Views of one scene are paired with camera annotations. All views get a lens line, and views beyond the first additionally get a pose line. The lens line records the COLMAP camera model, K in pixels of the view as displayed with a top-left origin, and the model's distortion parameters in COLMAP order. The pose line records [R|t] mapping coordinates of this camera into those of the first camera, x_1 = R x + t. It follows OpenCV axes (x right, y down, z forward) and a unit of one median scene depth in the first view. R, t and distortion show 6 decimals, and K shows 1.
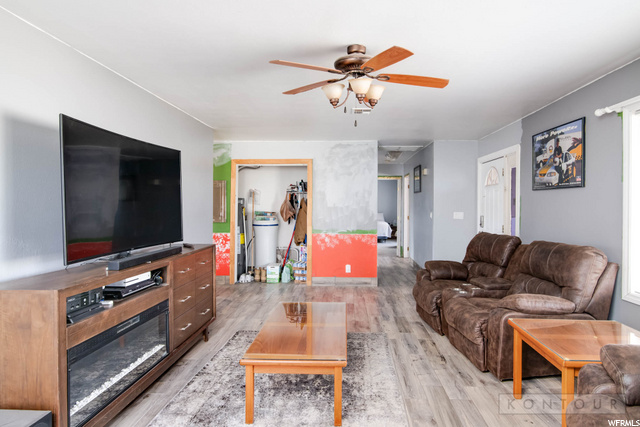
lens RADIAL K [[387.1, 0, 319.1], [0, 387.1, 217.1], [0, 0, 1]] dist [-0.004001, -0.001381]
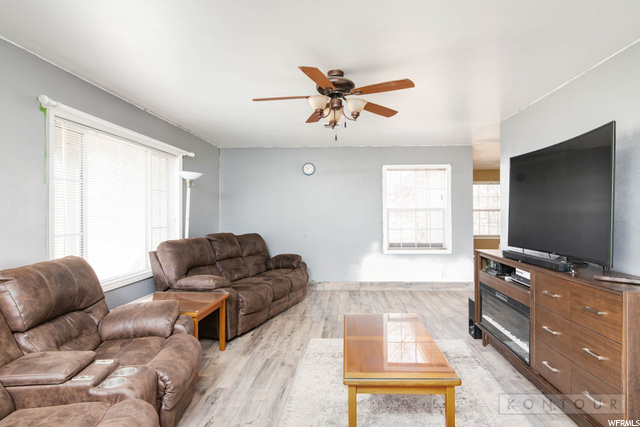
lens RADIAL K [[387.9, 0, 337.5], [0, 387.9, 214.1], [0, 0, 1]] dist [0.000555, 0.000464]
pose [[-0.998784, -0.002092, -0.049251, 0.107069], [-0.003743, 0.999433, 0.033459, -0.042519], [0.049153, 0.033603, -0.998226, 1.553206]]
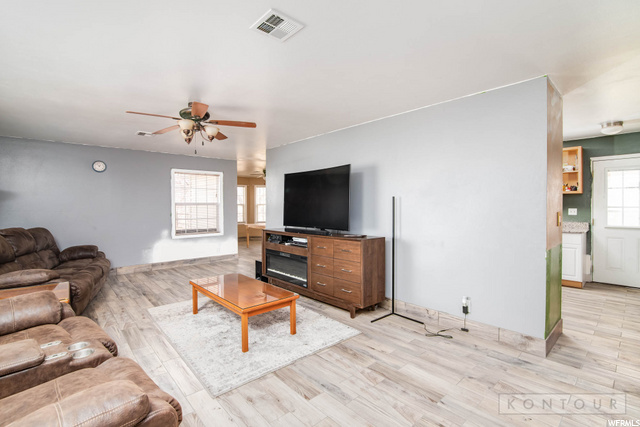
lens RADIAL K [[298.3, 0, 320.0], [0, 298.3, 213.5], [0, 0, 1]] dist [-0.002733, -0.000429]
pose [[-0.693795, 0.017689, -0.719955, 0.446444], [-0.019853, 0.998849, 0.043672, -0.041752], [0.719899, 0.044592, -0.692645, 1.600314]]
